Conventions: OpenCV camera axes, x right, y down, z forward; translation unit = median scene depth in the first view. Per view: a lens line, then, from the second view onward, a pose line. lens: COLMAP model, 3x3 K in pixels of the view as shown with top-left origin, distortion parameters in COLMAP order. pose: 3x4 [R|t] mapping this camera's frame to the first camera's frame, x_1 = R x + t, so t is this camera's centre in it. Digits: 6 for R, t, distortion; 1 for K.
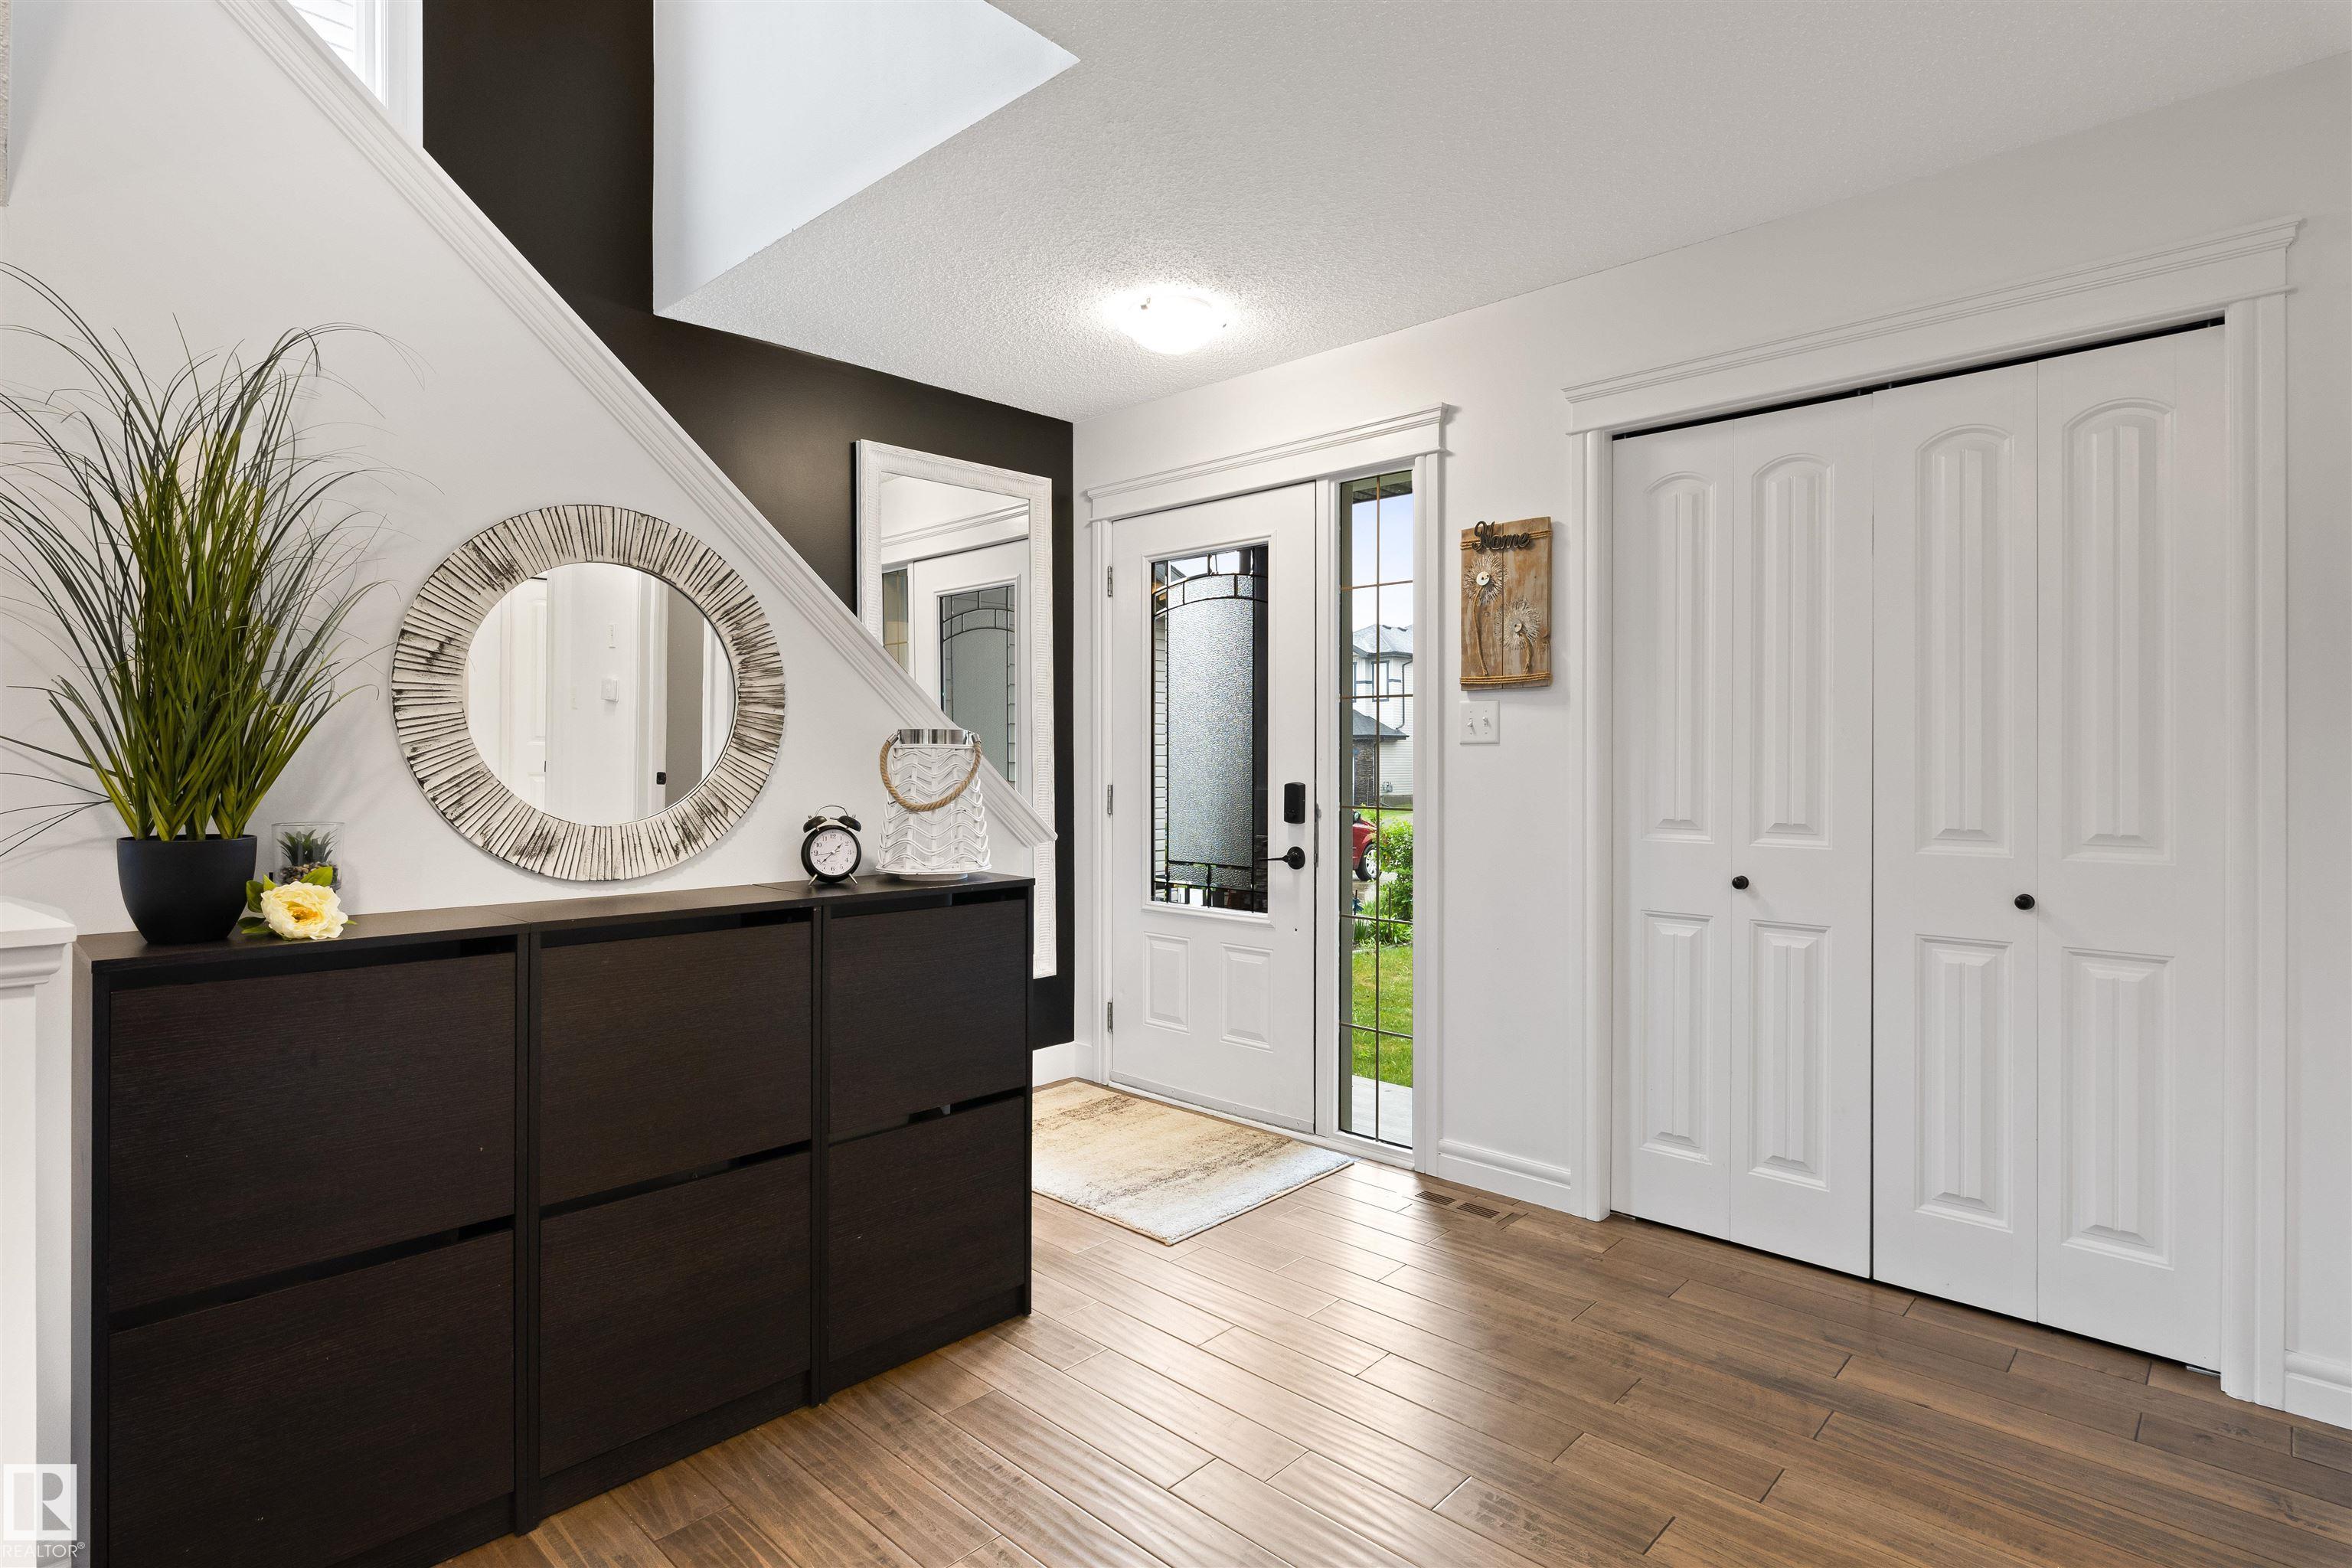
lens RADIAL K [[1181.1, 0, 1176.6], [0, 1181.1, 769.0], [0, 0, 1]] dist [0.000318, -0.000522]
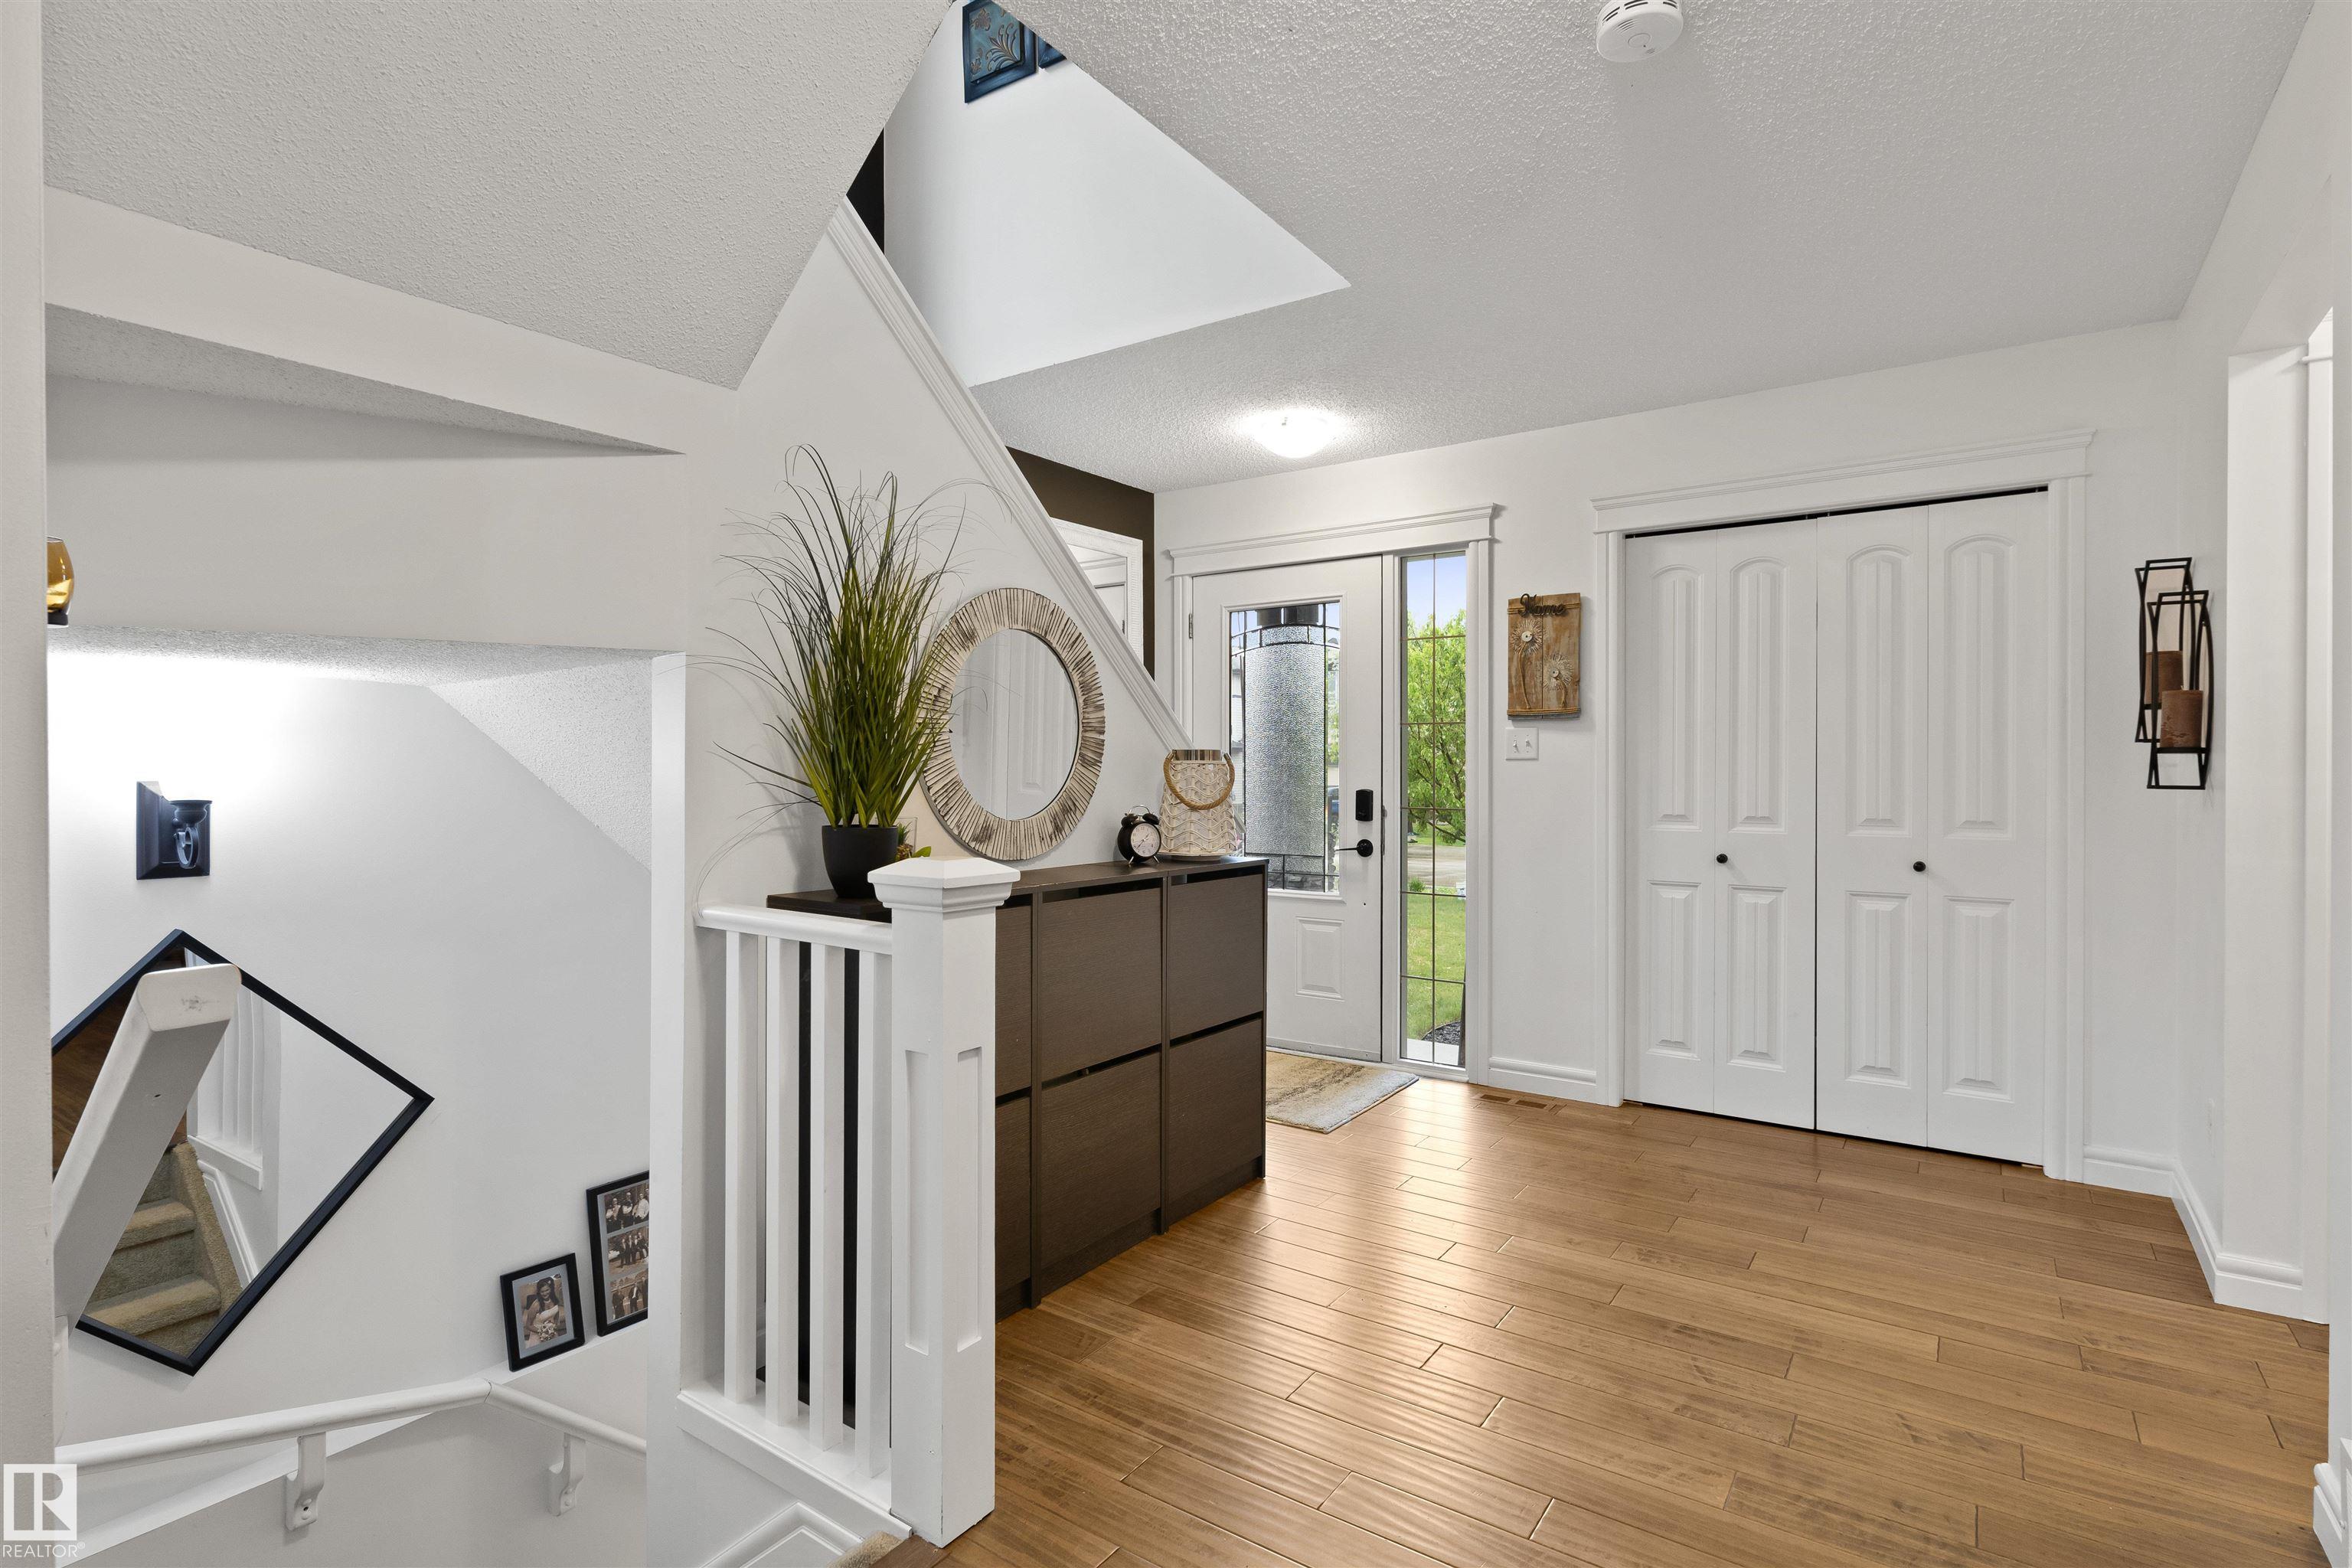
lens RADIAL K [[1141.3, 0, 1174.8], [0, 1141.3, 784.0], [0, 0, 1]] dist [0.003582, 0.000736]
pose [[0.989625, -0.001926, 0.143664, -0.401315], [0.001281, 0.999989, 0.004577, -0.000121], [-0.143671, -0.004346, 0.989616, -0.281679]]
